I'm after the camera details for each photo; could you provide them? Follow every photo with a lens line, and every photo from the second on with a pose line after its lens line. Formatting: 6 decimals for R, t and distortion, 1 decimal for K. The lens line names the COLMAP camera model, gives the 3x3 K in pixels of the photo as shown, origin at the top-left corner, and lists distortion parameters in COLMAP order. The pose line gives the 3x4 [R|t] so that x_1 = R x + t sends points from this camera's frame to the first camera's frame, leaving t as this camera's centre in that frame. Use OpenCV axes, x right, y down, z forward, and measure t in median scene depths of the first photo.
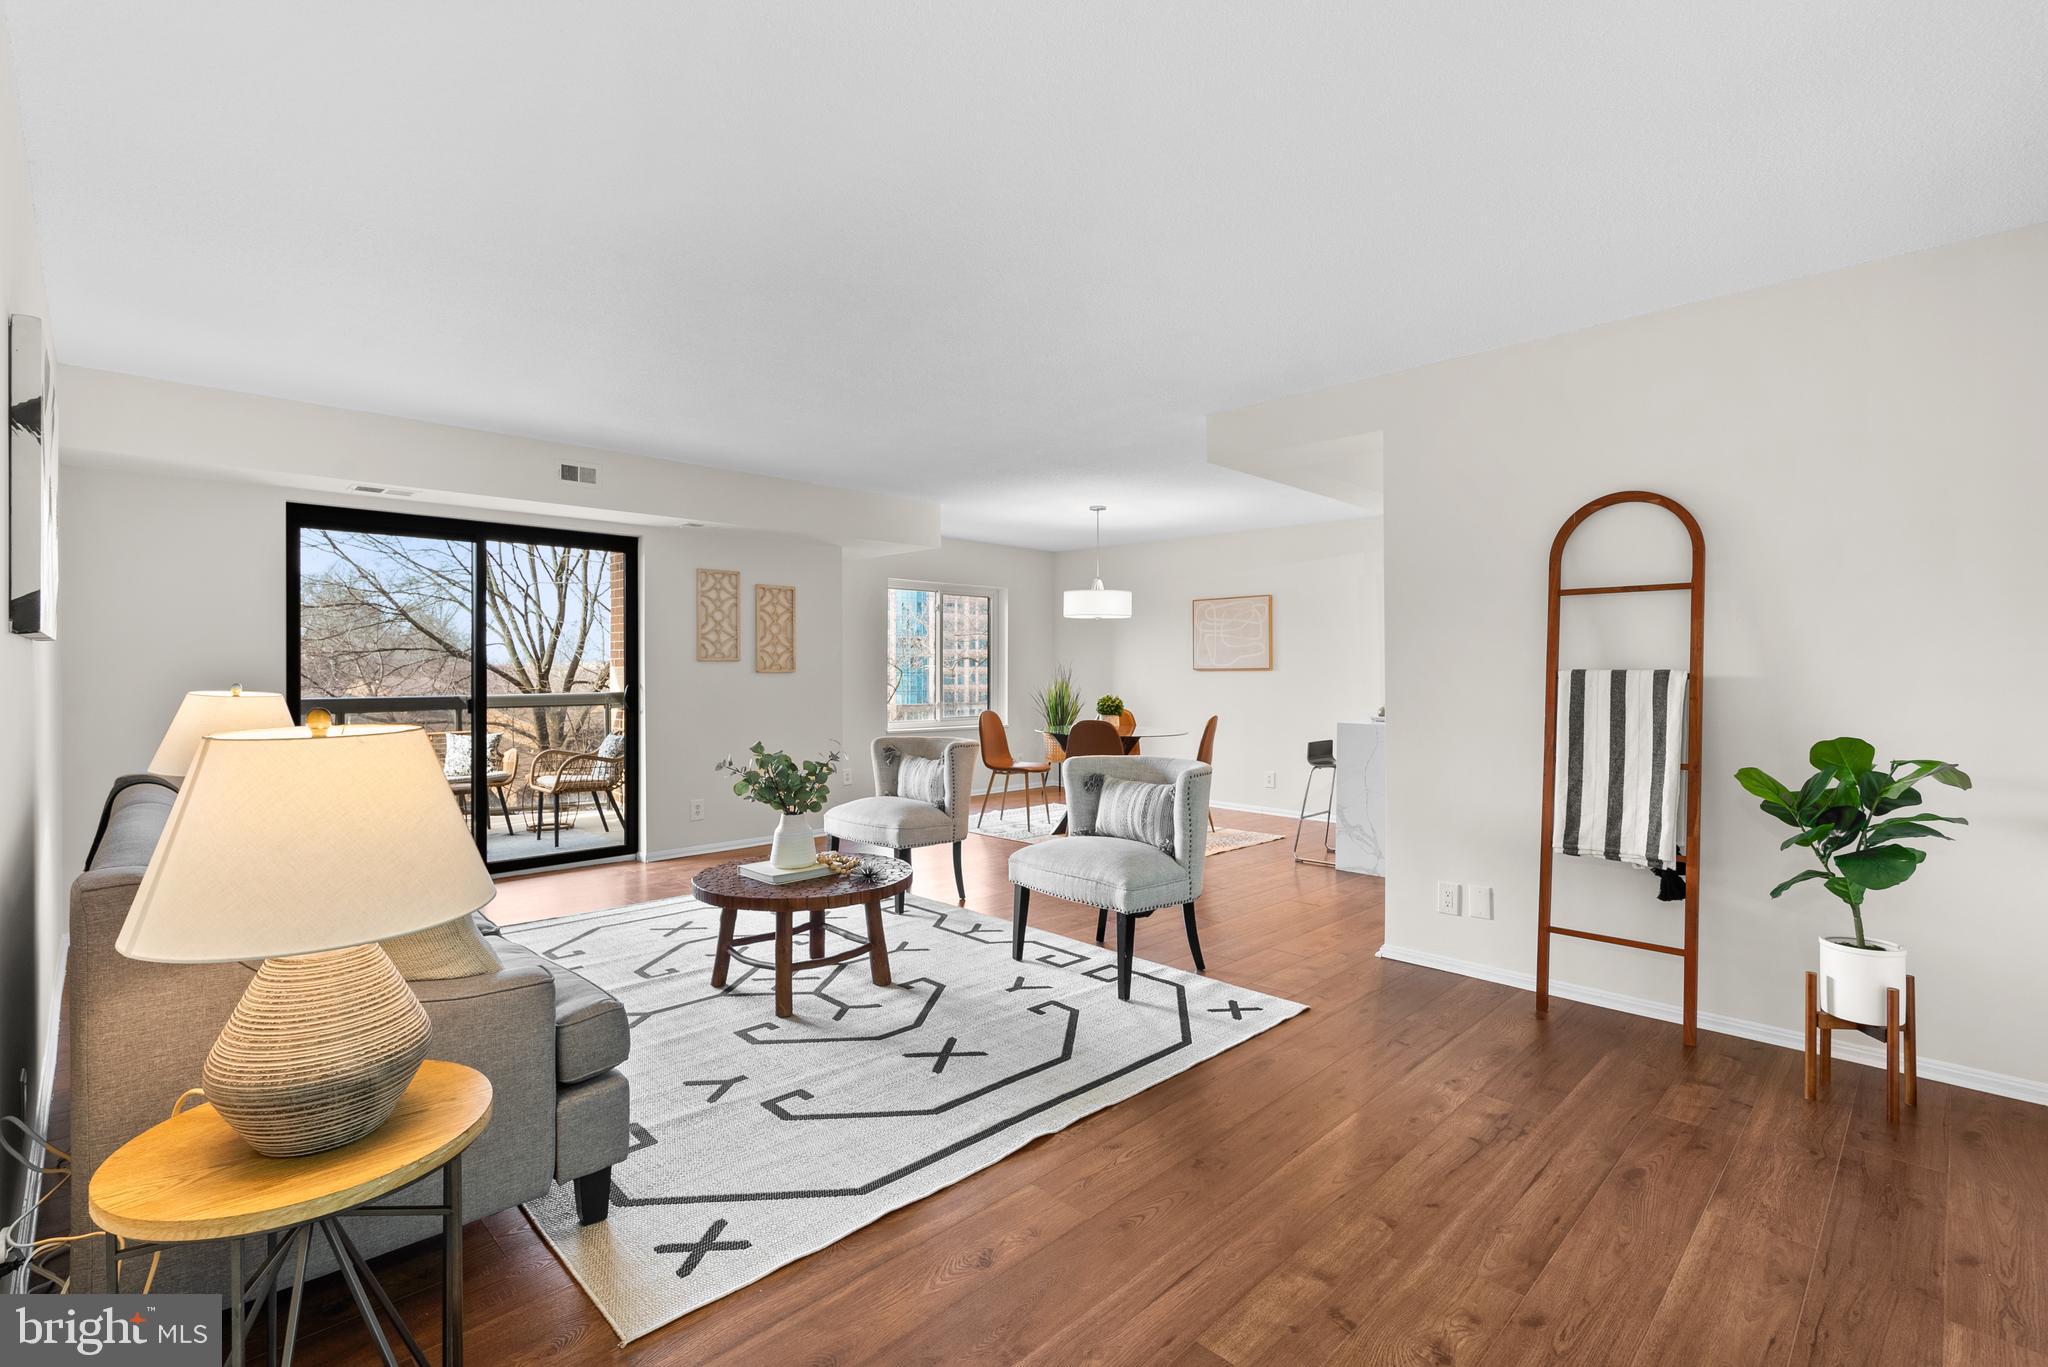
lens RADIAL K [[930.2, 0, 1024.0], [0, 930.2, 683.5], [0, 0, 1]] dist [0.001413, 0.000258]
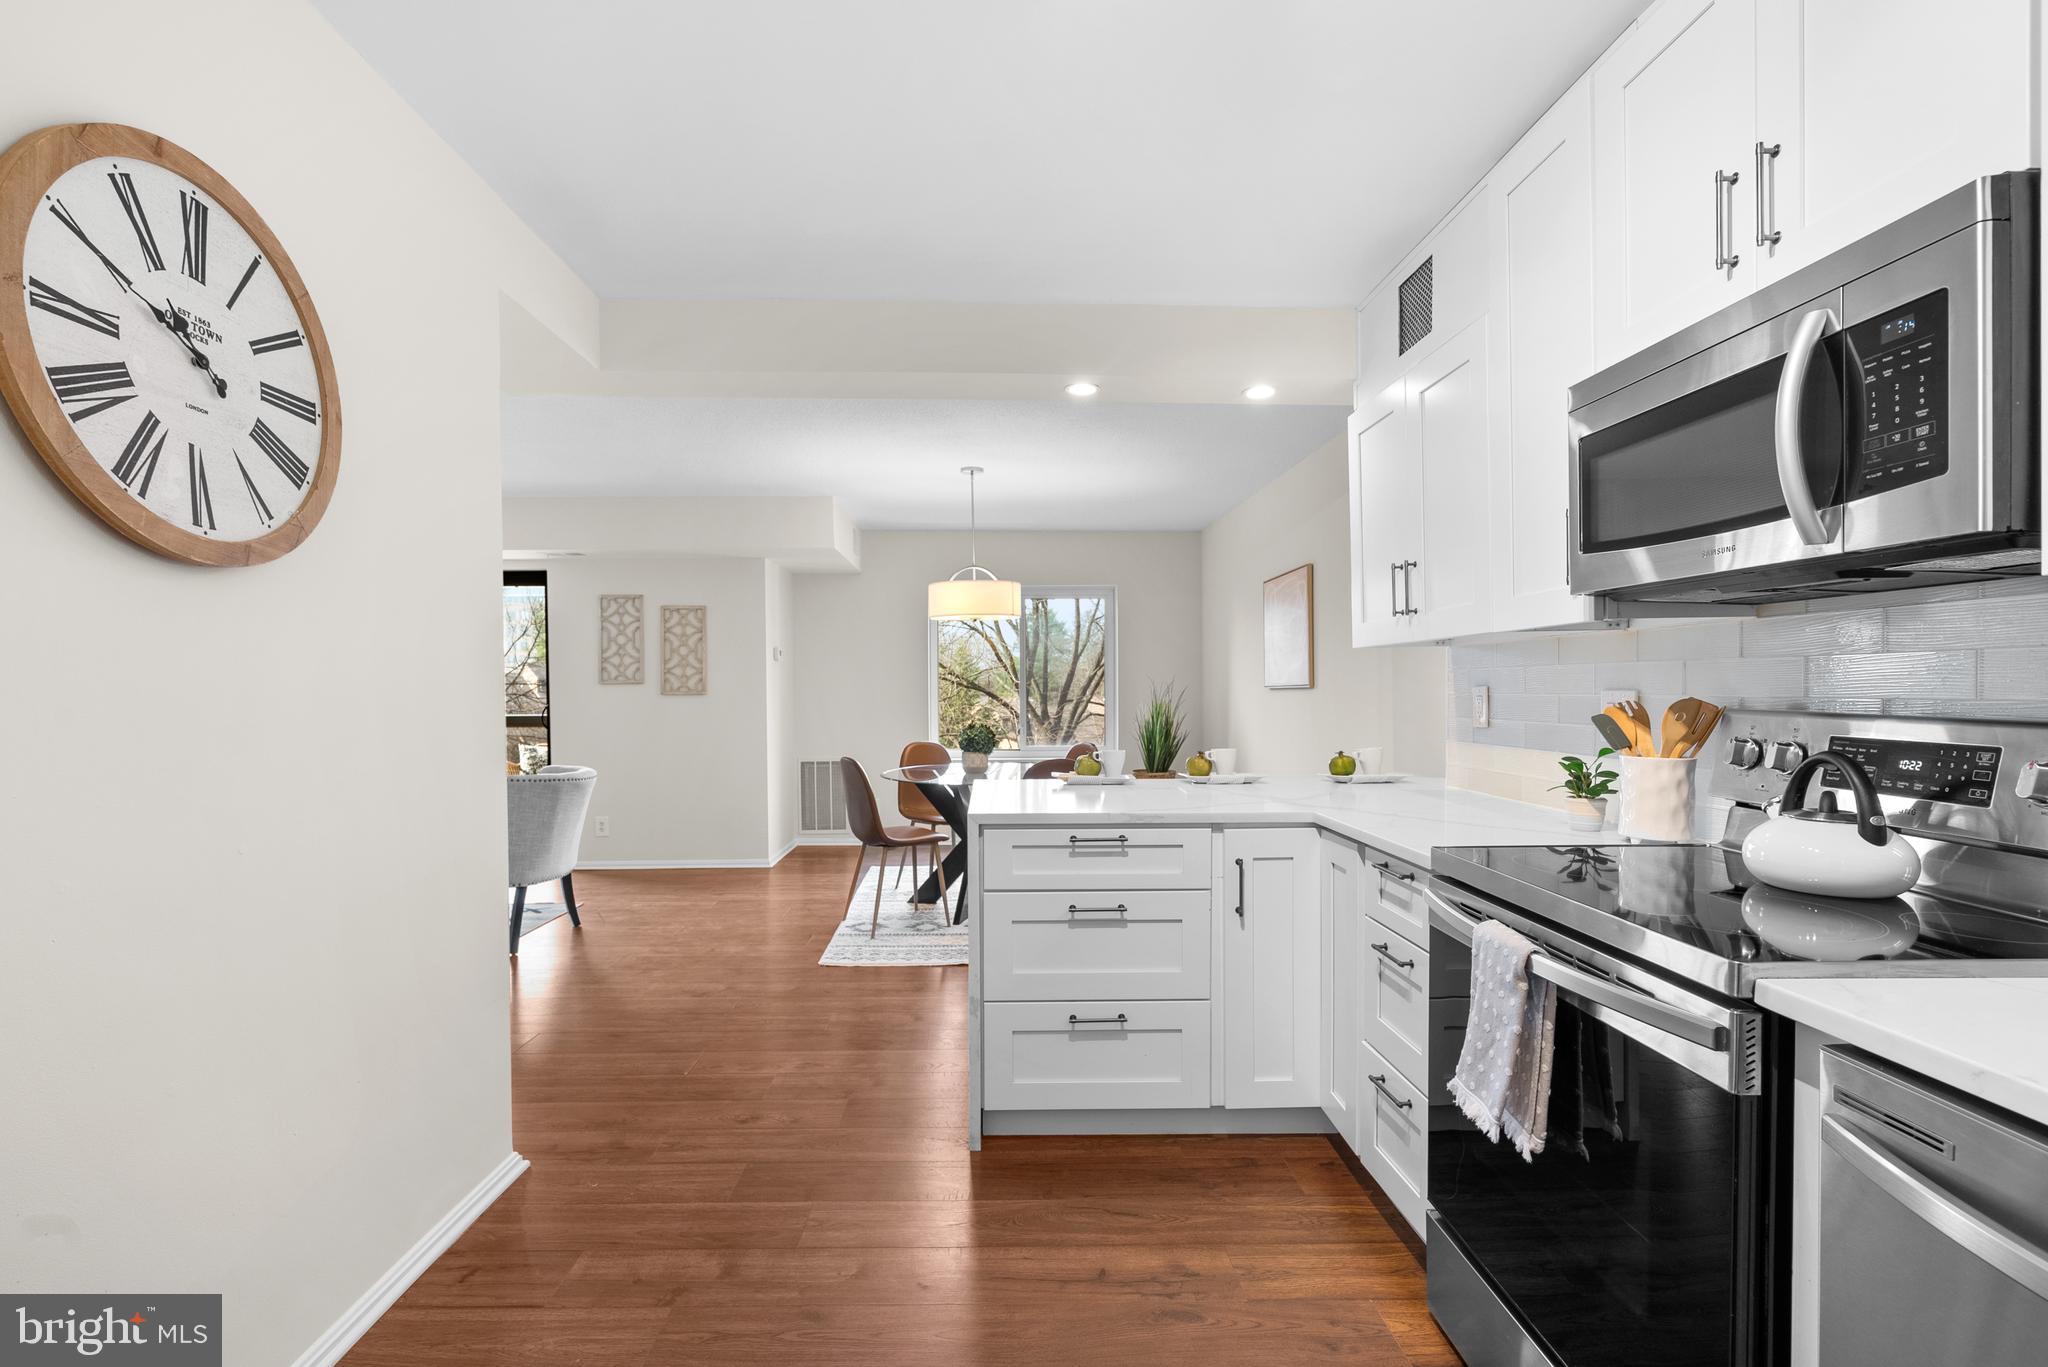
lens RADIAL K [[964.2, 0, 1012.0], [0, 964.2, 696.9], [0, 0, 1]] dist [-0.003810, -0.000330]
pose [[0.723948, -0.000009, -0.689854, 0.711435], [-0.004593, 0.999978, -0.004834, -0.006383], [0.689839, 0.006668, 0.723932, 0.525568]]
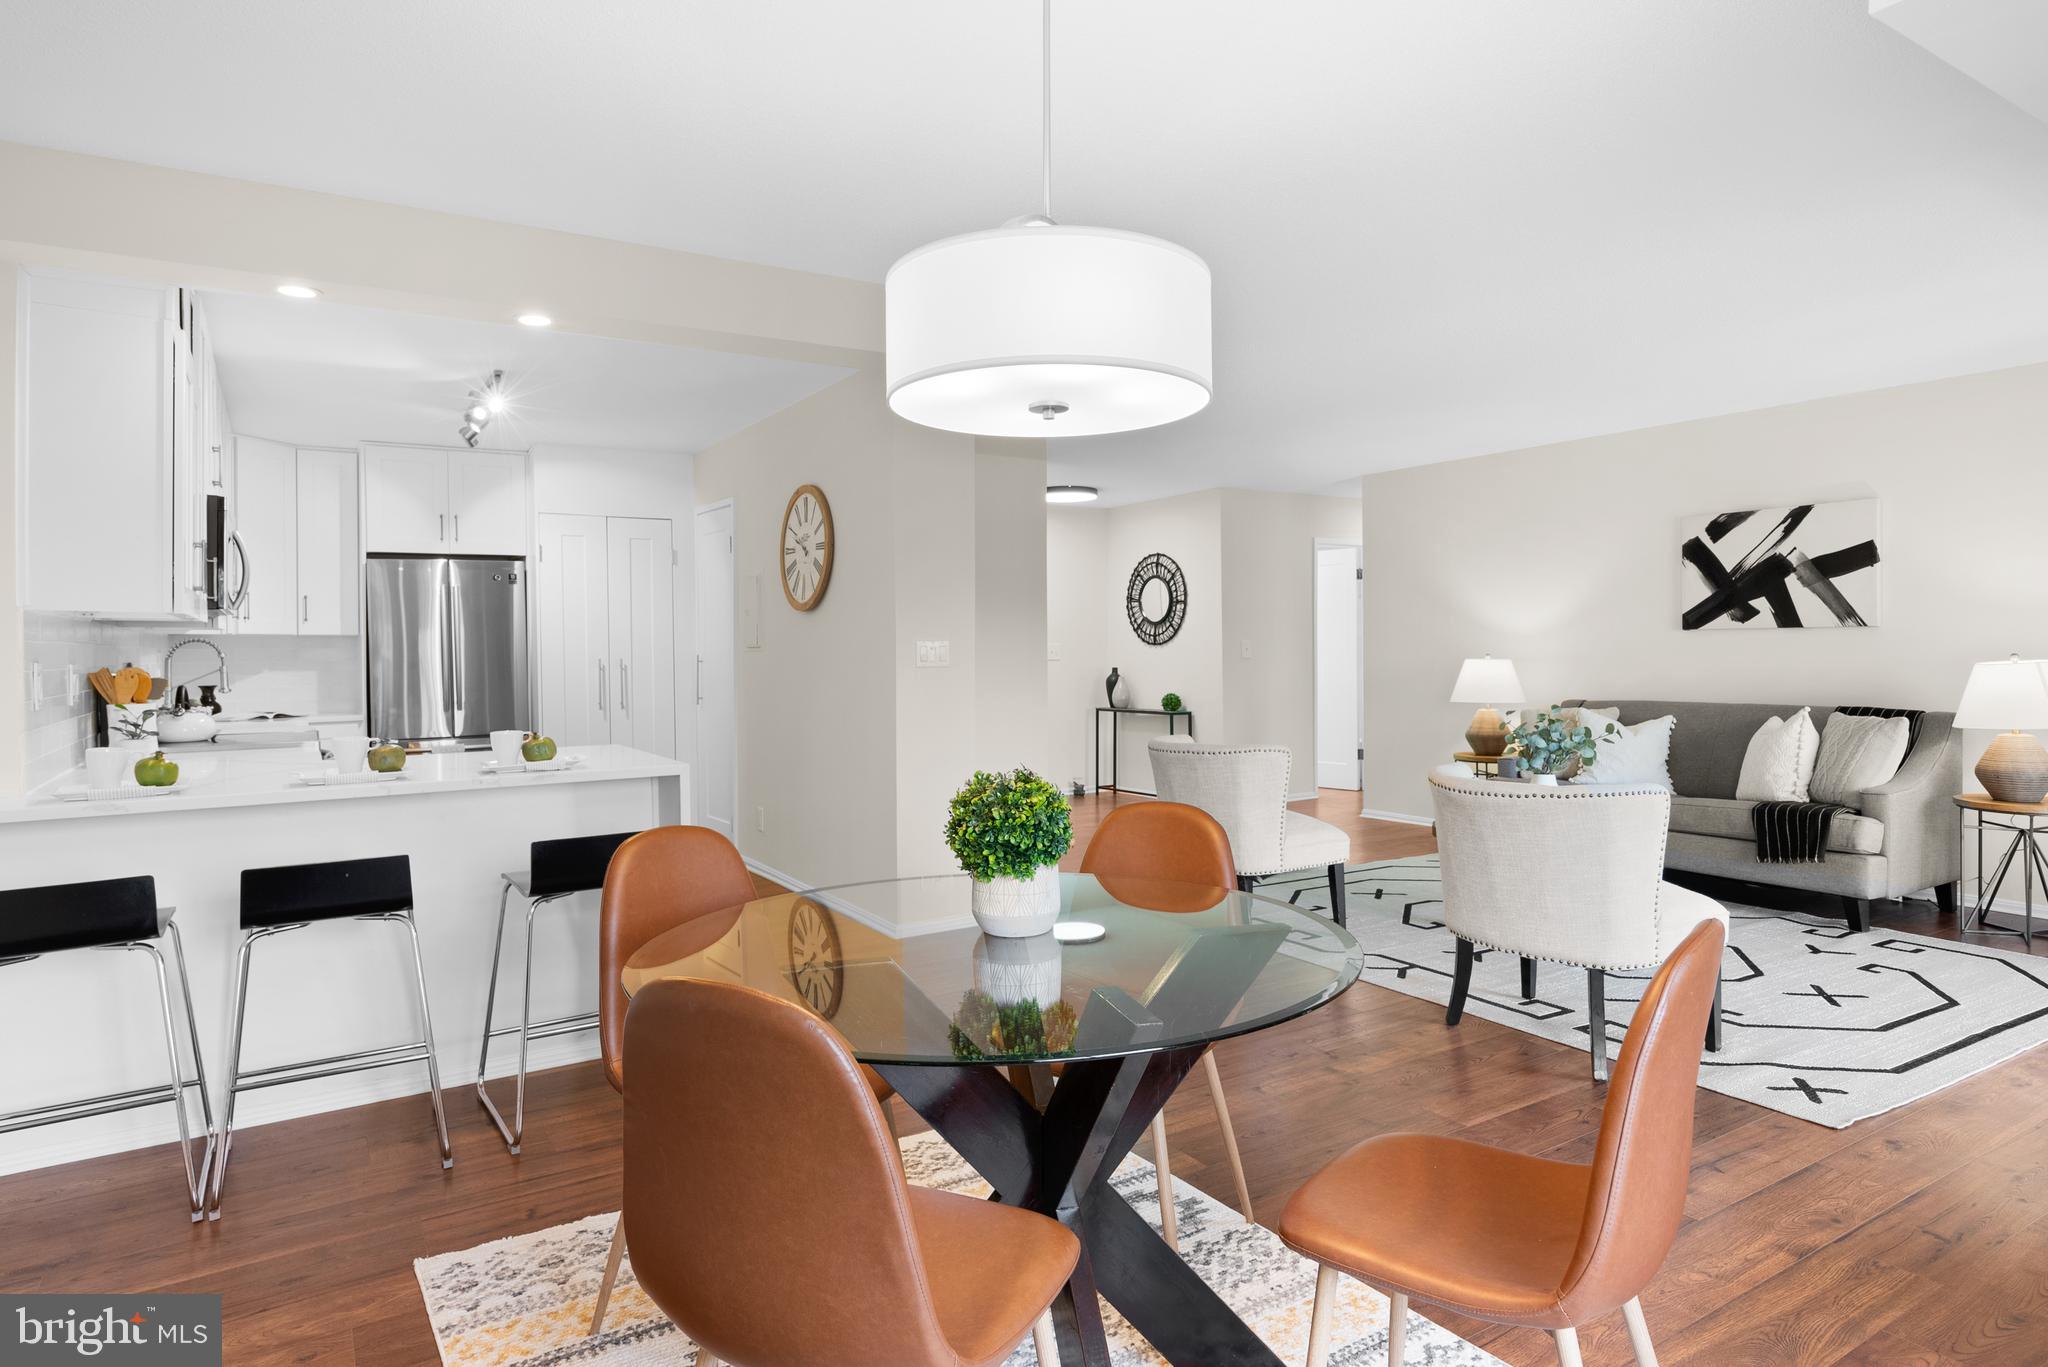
lens RADIAL K [[1155.7, 0, 1028.2], [0, 1155.7, 671.7], [0, 0, 1]] dist [0.000569, 0.009966]
pose [[-0.976148, 0.003468, 0.217080, 0.030653], [0.012040, 0.999199, 0.038176, -0.024623], [-0.216774, 0.039879, -0.975407, 1.416878]]
